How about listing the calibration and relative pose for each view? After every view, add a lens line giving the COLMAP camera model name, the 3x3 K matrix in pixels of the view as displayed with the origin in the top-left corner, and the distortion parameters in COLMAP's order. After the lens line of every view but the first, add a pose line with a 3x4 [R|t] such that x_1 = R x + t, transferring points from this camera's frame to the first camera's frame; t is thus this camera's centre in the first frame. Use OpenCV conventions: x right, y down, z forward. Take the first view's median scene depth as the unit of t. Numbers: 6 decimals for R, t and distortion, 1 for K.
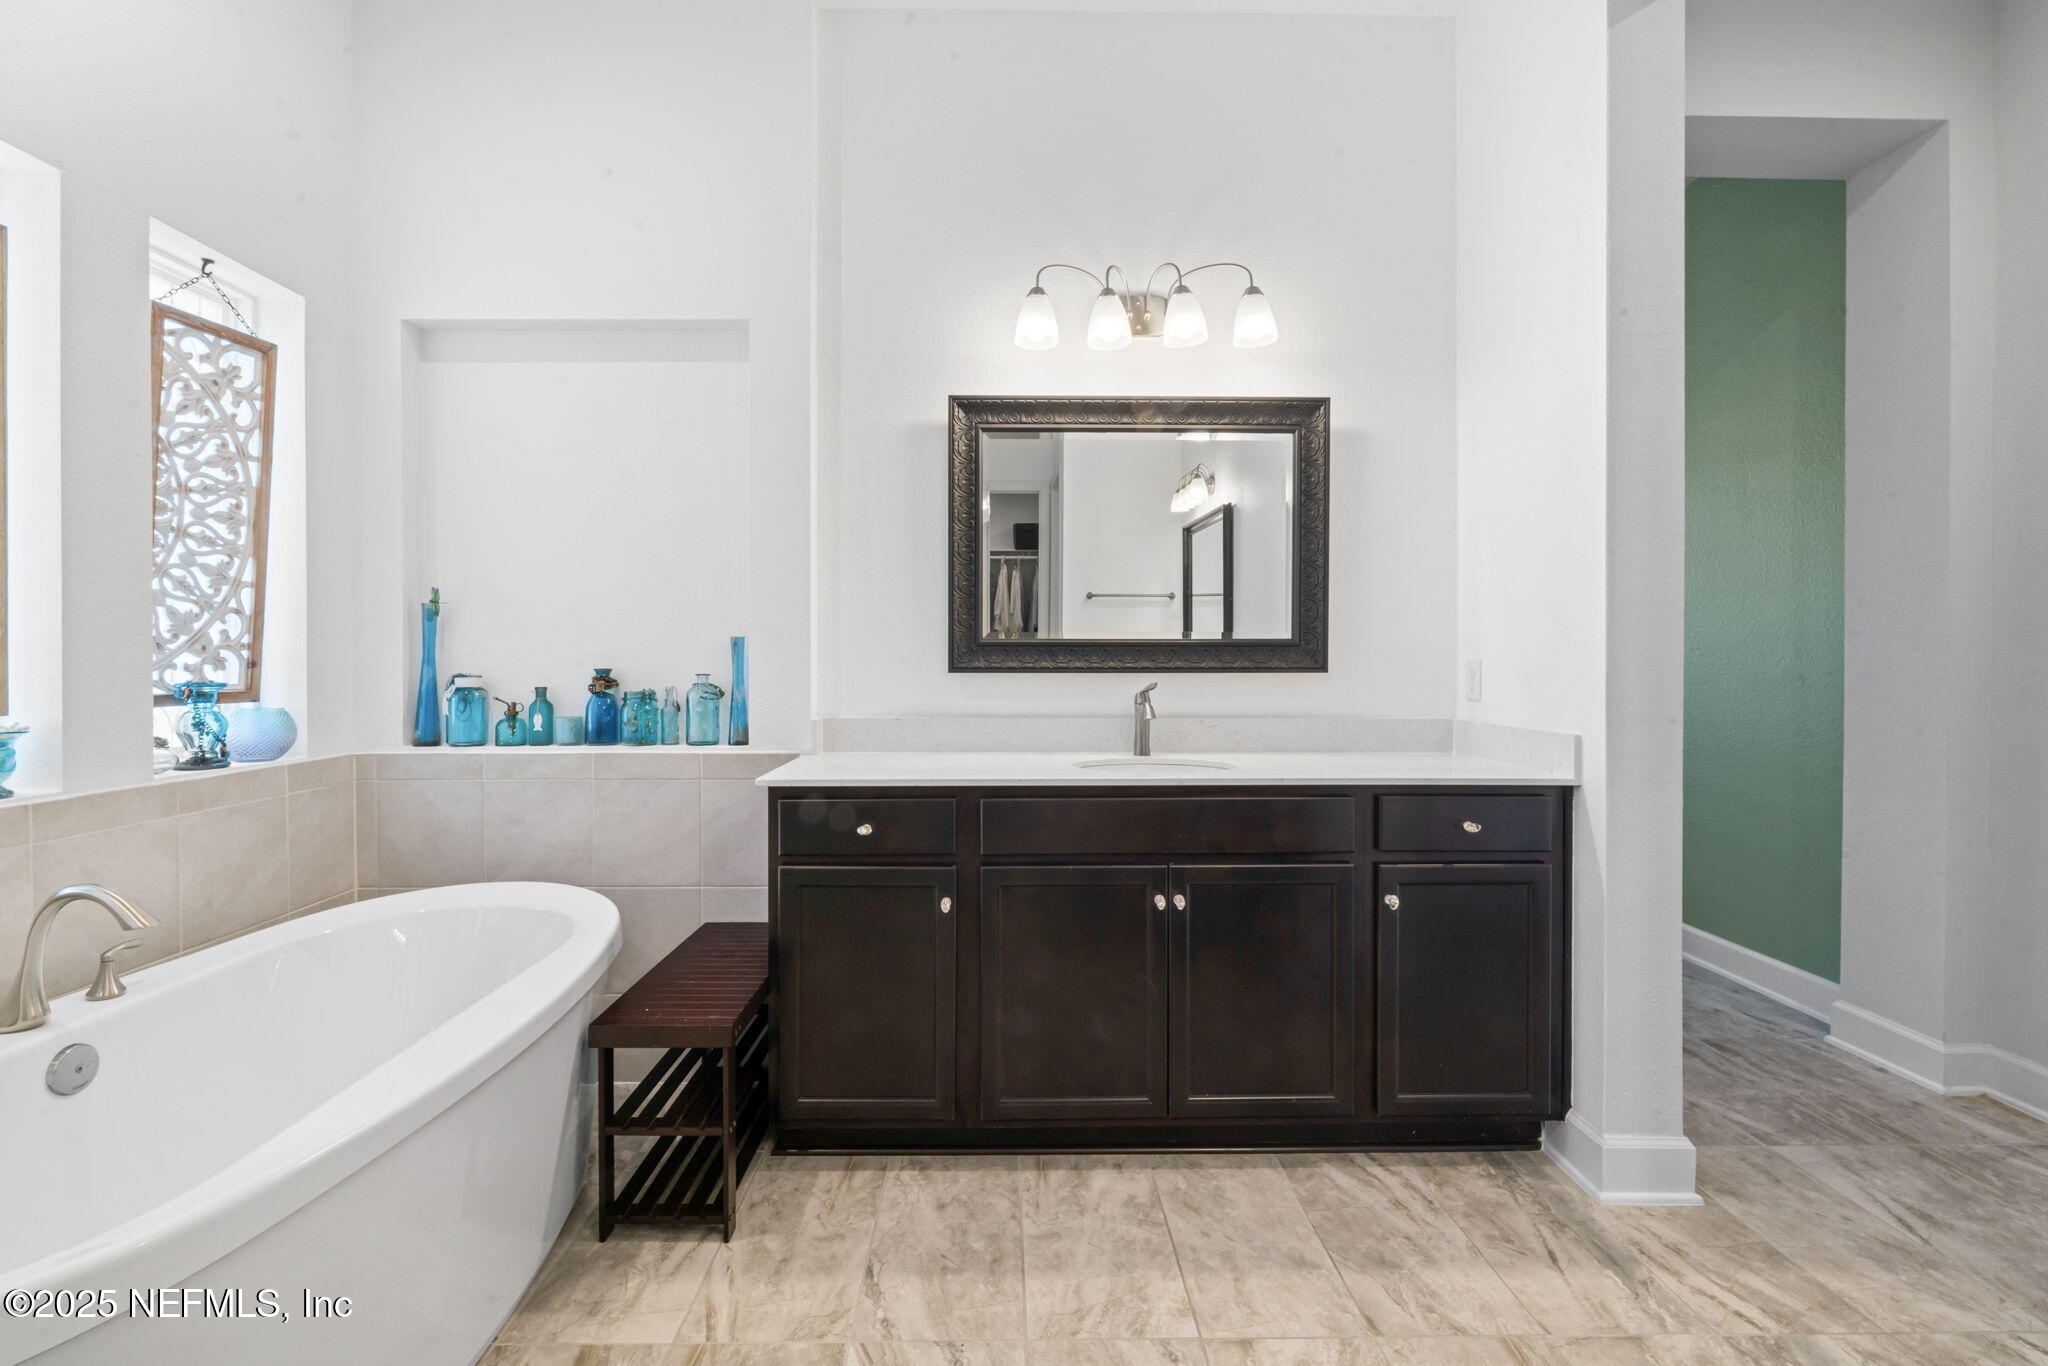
lens RADIAL K [[900.5, 0, 1022.8], [0, 900.5, 661.2], [0, 0, 1]] dist [0.001728, 0.000048]
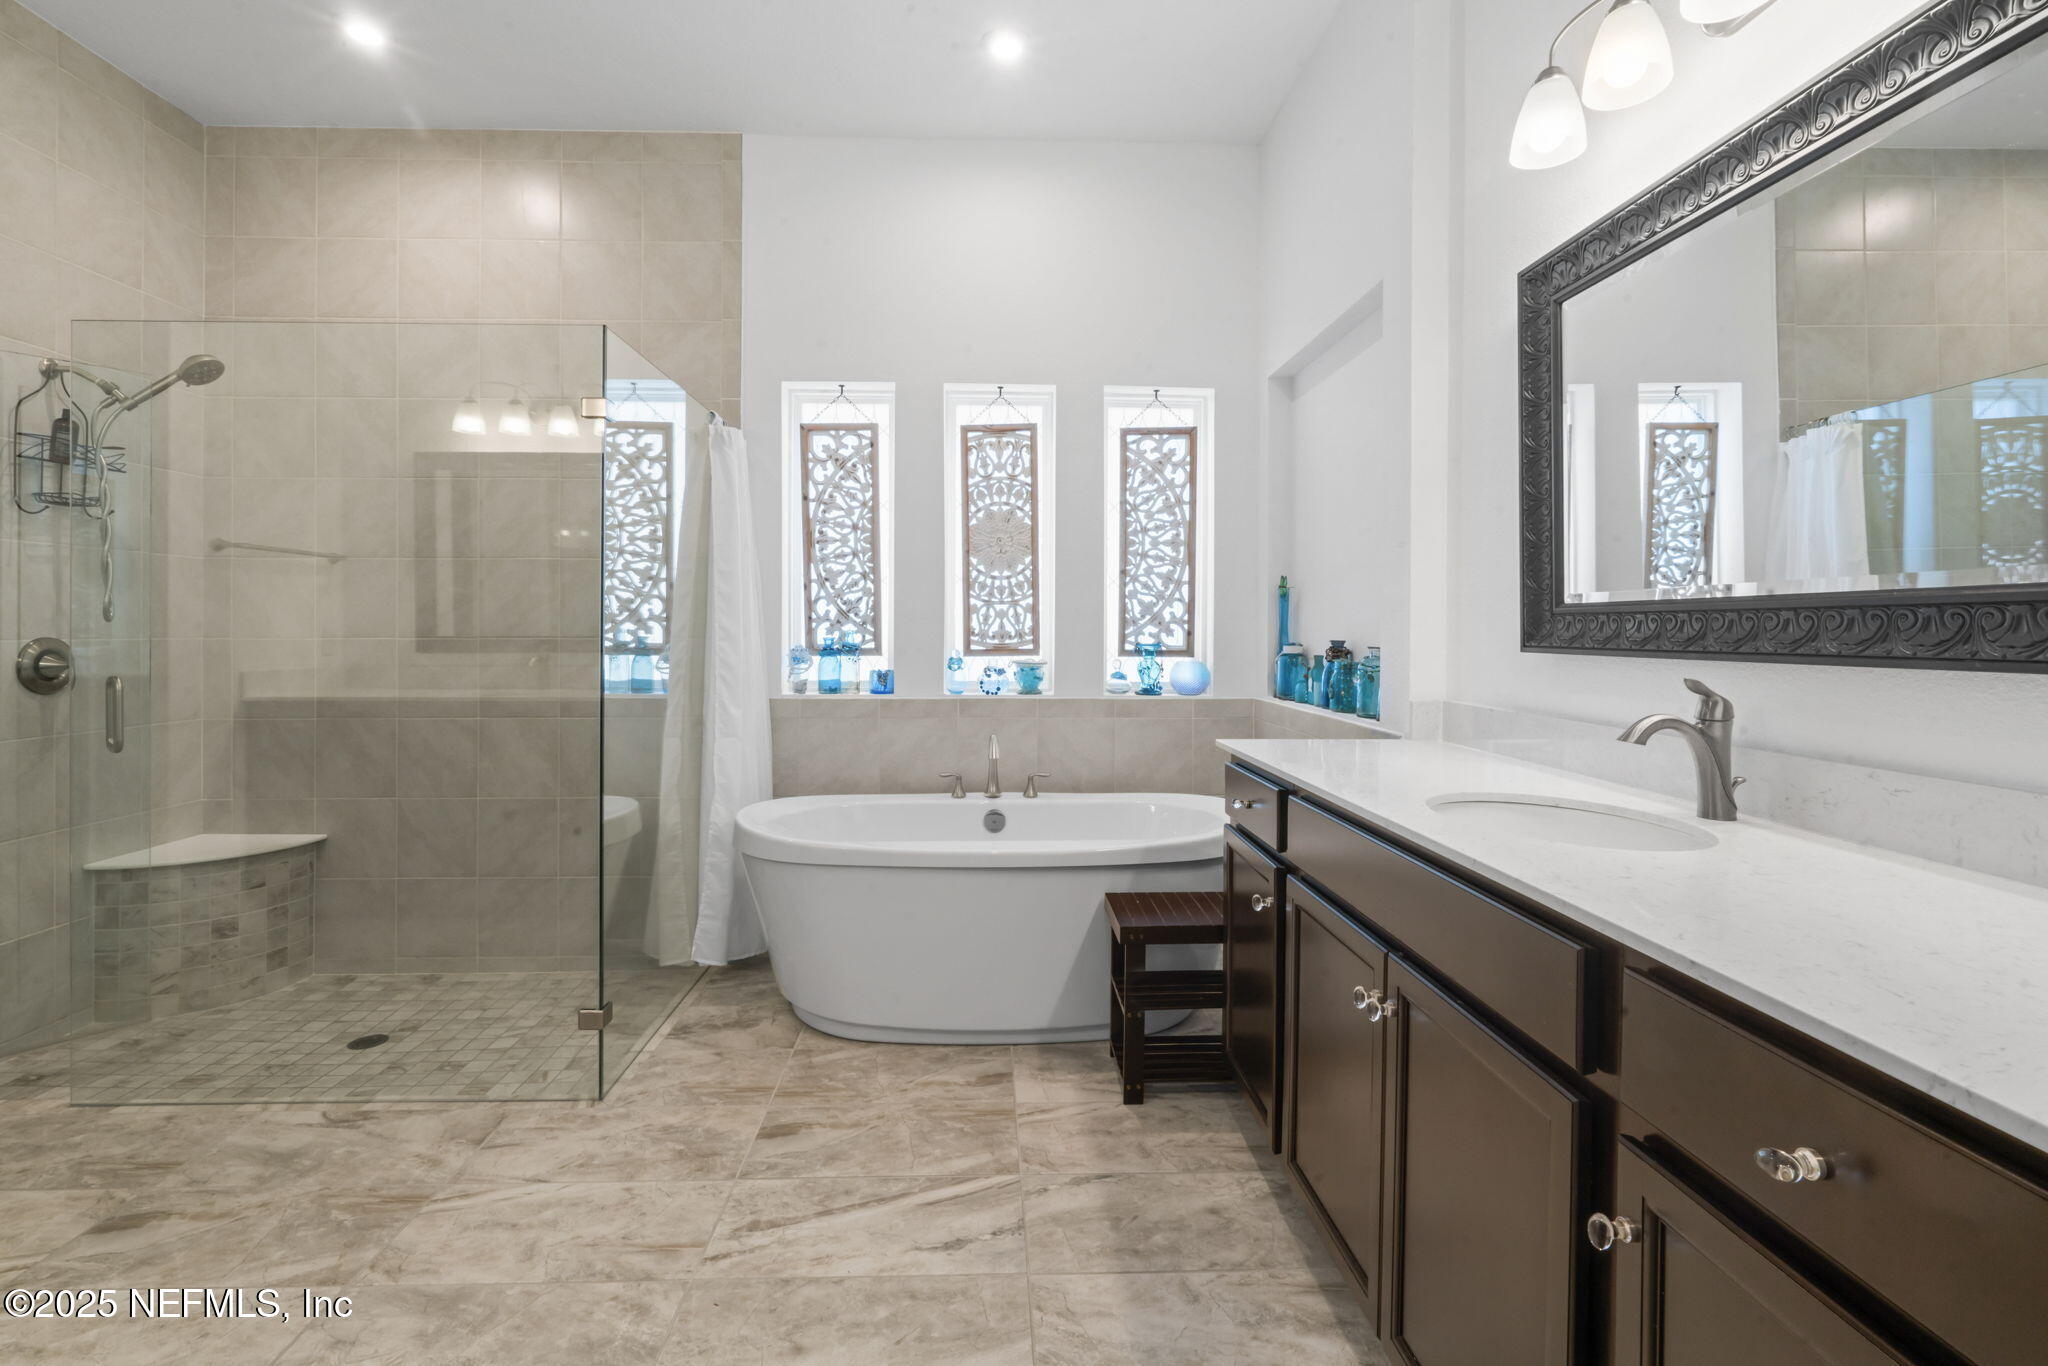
lens RADIAL K [[917.2, 0, 1012.6], [0, 917.2, 632.8], [0, 0, 1]] dist [-0.007883, 0.001066]
pose [[0.022592, 0.003917, -0.999737, 0.785409], [-0.013441, 0.999903, 0.003614, 0.001118], [0.999654, 0.013356, 0.022642, 0.698161]]
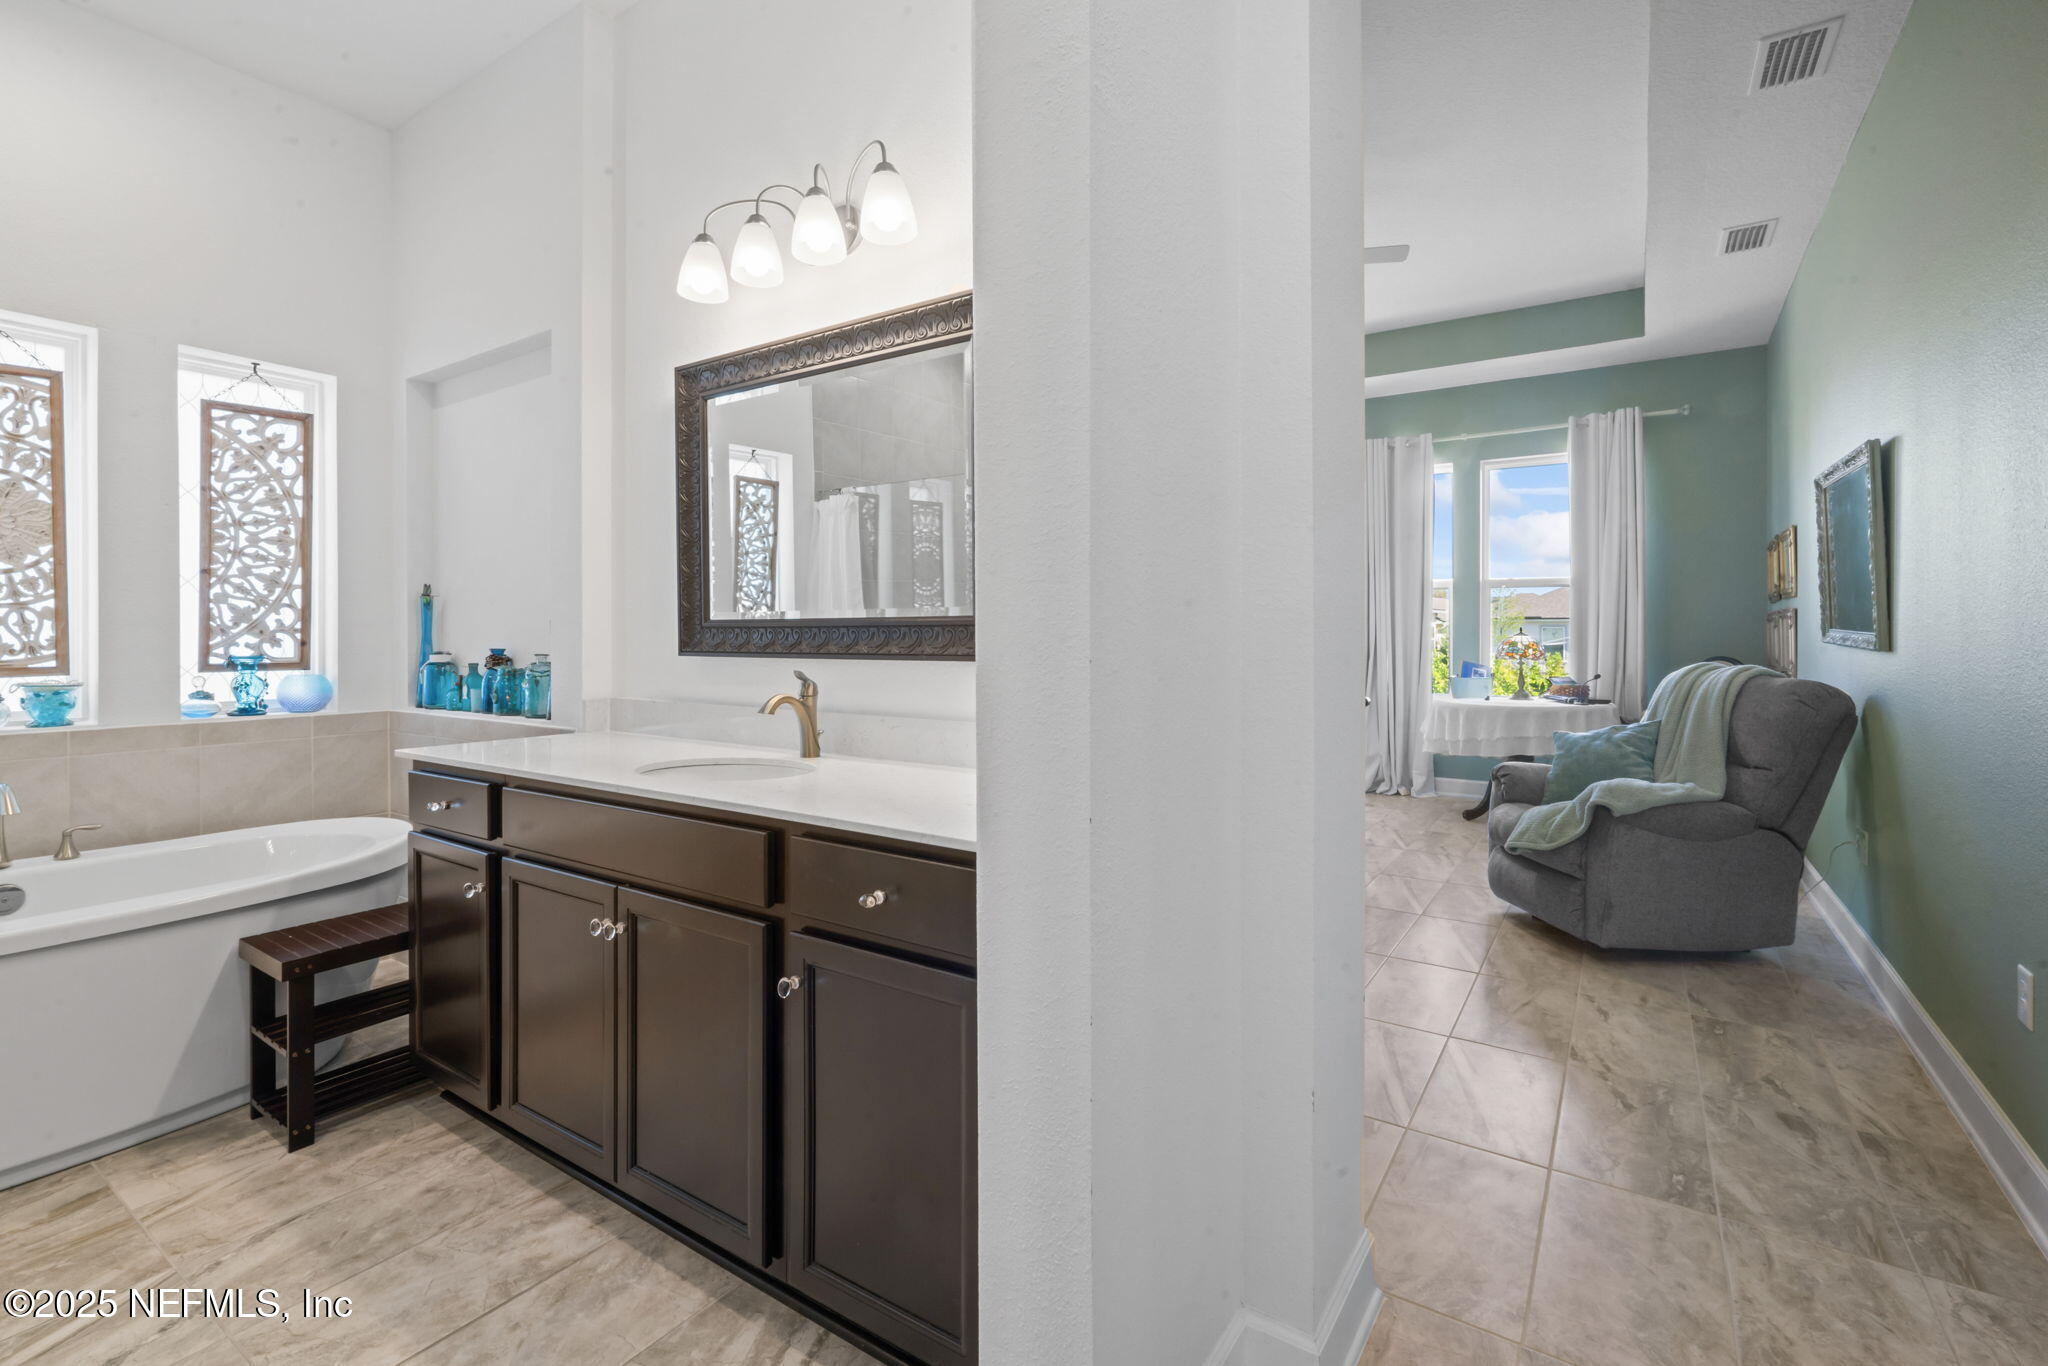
lens RADIAL K [[921.0, 0, 1024.1], [0, 921.0, 636.4], [0, 0, 1]] dist [-0.004113, 0.000481]
pose [[0.821360, 0.000334, -0.570410, 0.945063], [-0.002880, 0.999990, -0.003561, -0.005737], [0.570403, 0.004568, 0.821352, 0.493792]]
